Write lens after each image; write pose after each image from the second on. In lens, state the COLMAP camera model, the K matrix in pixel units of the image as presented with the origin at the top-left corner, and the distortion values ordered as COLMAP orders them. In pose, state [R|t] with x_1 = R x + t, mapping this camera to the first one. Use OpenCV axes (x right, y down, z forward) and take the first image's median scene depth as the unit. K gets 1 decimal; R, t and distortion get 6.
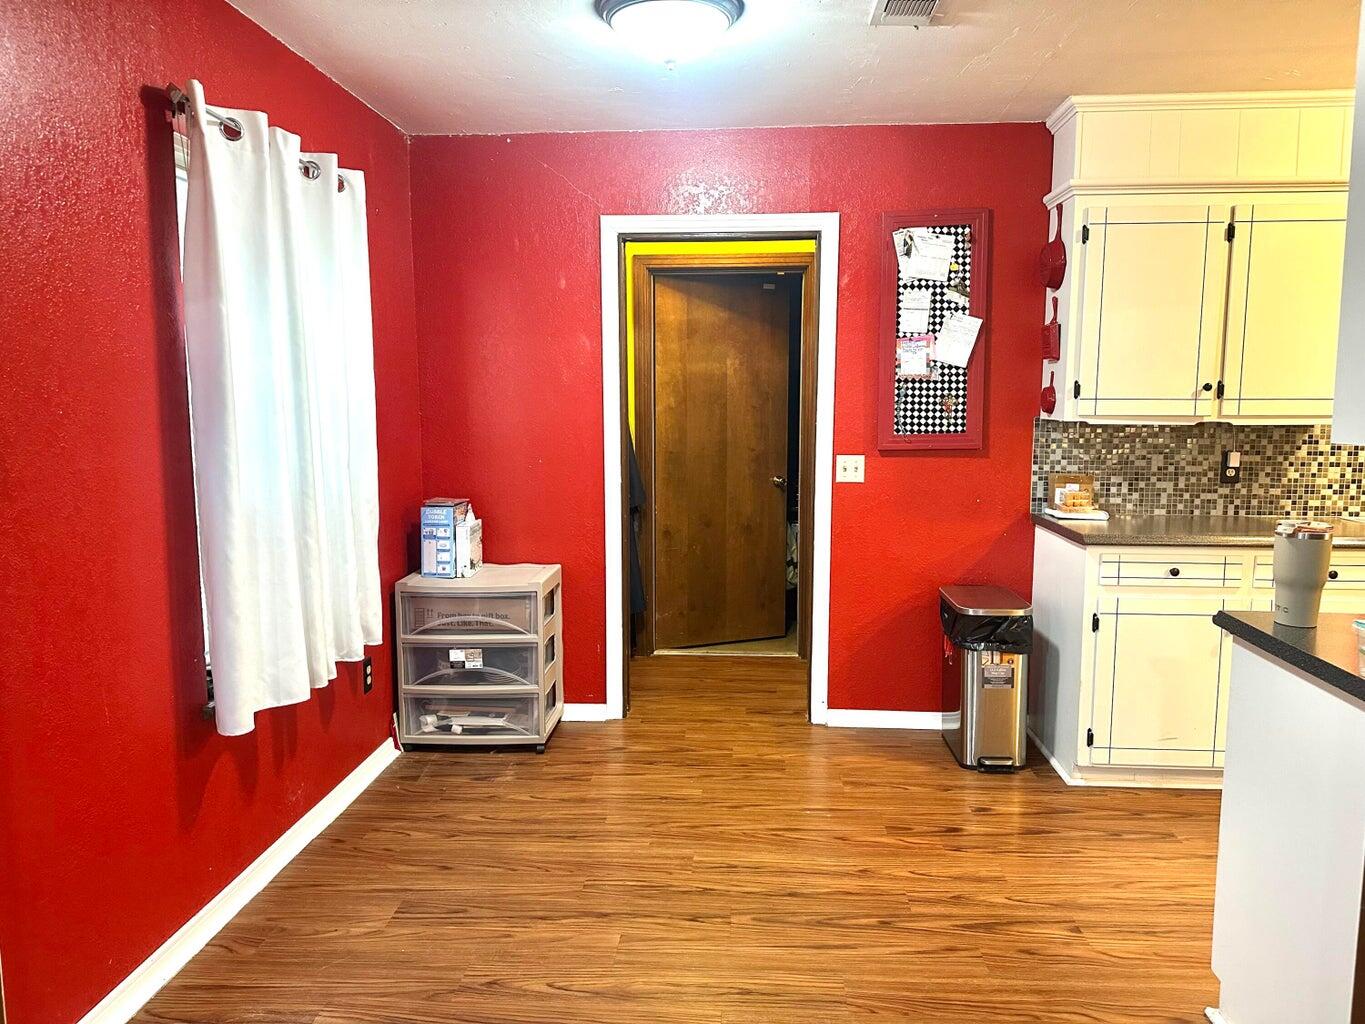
lens RADIAL K [[959.7, 0, 681.1], [0, 959.7, 505.3], [0, 0, 1]] dist [0.043384, -0.057724]
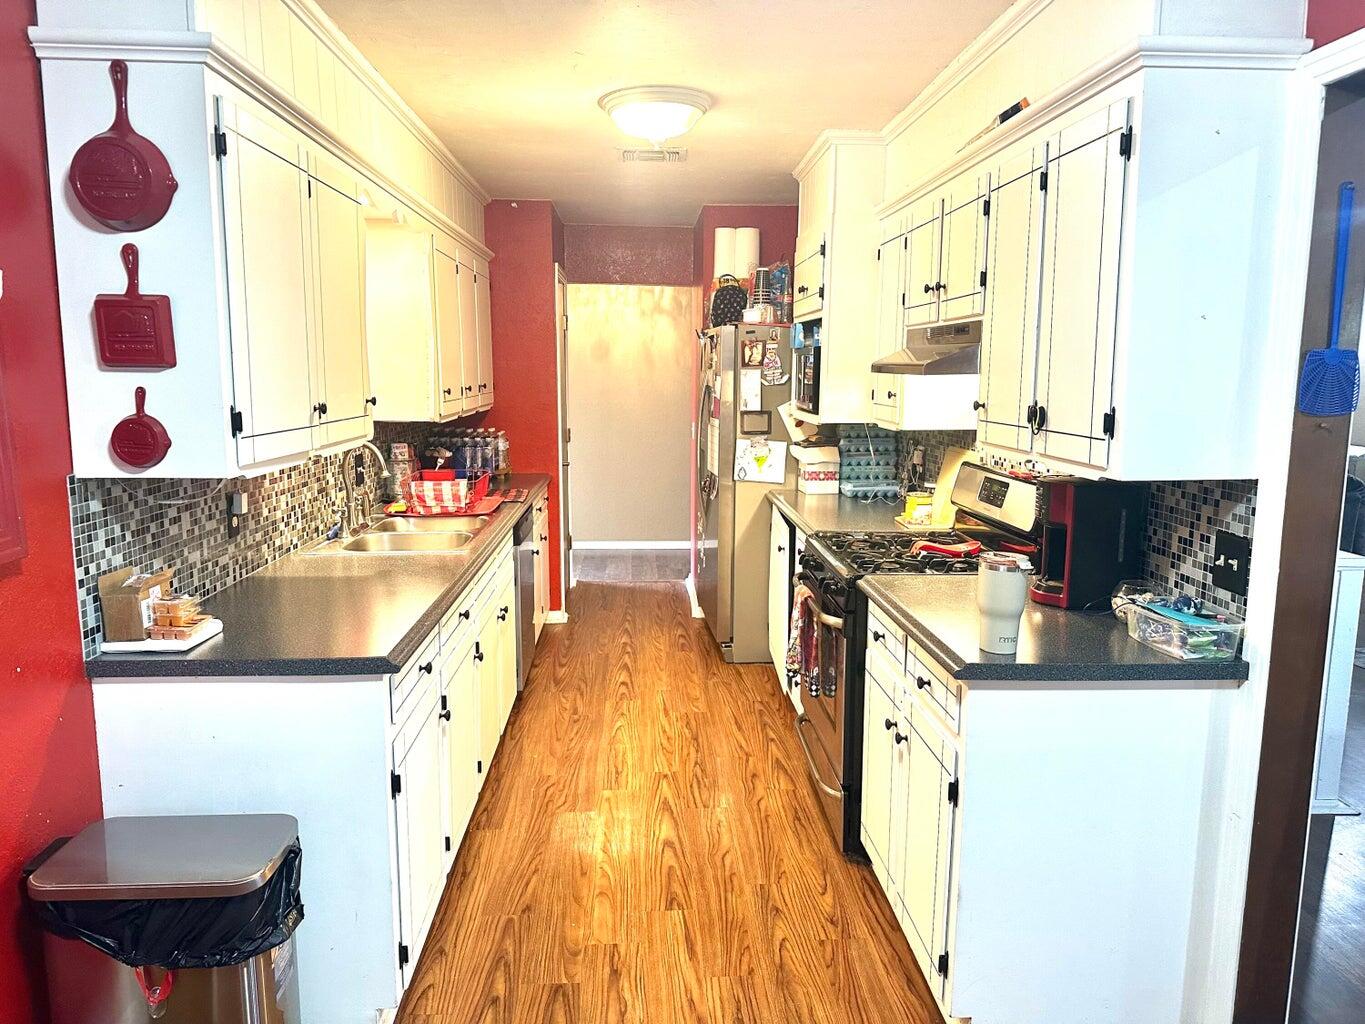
lens RADIAL K [[959.7, 0, 680.7], [0, 959.7, 511.4], [0, 0, 1]] dist [0.043384, -0.057724]
pose [[-0.131144, -0.148399, 0.980193, -0.202034], [0.108366, 0.980662, 0.162969, -0.142315], [-0.985423, 0.127592, -0.112527, 0.879701]]
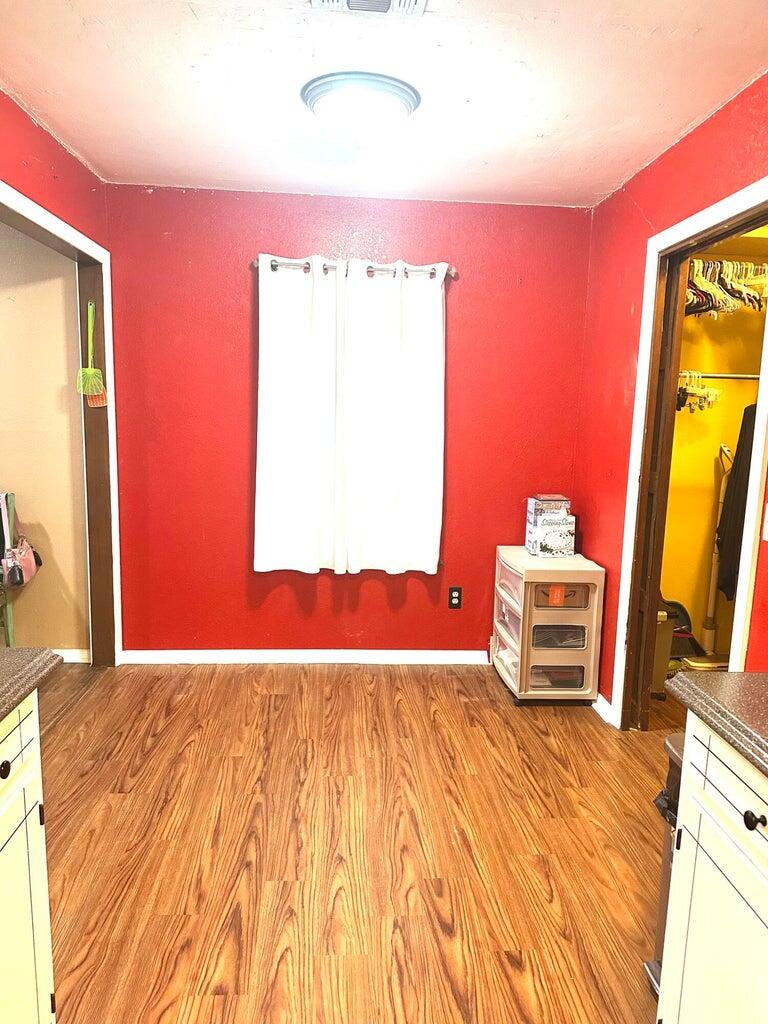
lens RADIAL K [[719.9, 0, 392.4], [0, 719.9, 515.1], [0, 0, 1]] dist [0.043384, -0.057724]
pose [[0.151387, 0.157690, -0.975815, 0.795201], [-0.150608, 0.979347, 0.134896, -0.092028], [0.976933, 0.126544, 0.172010, 0.759047]]
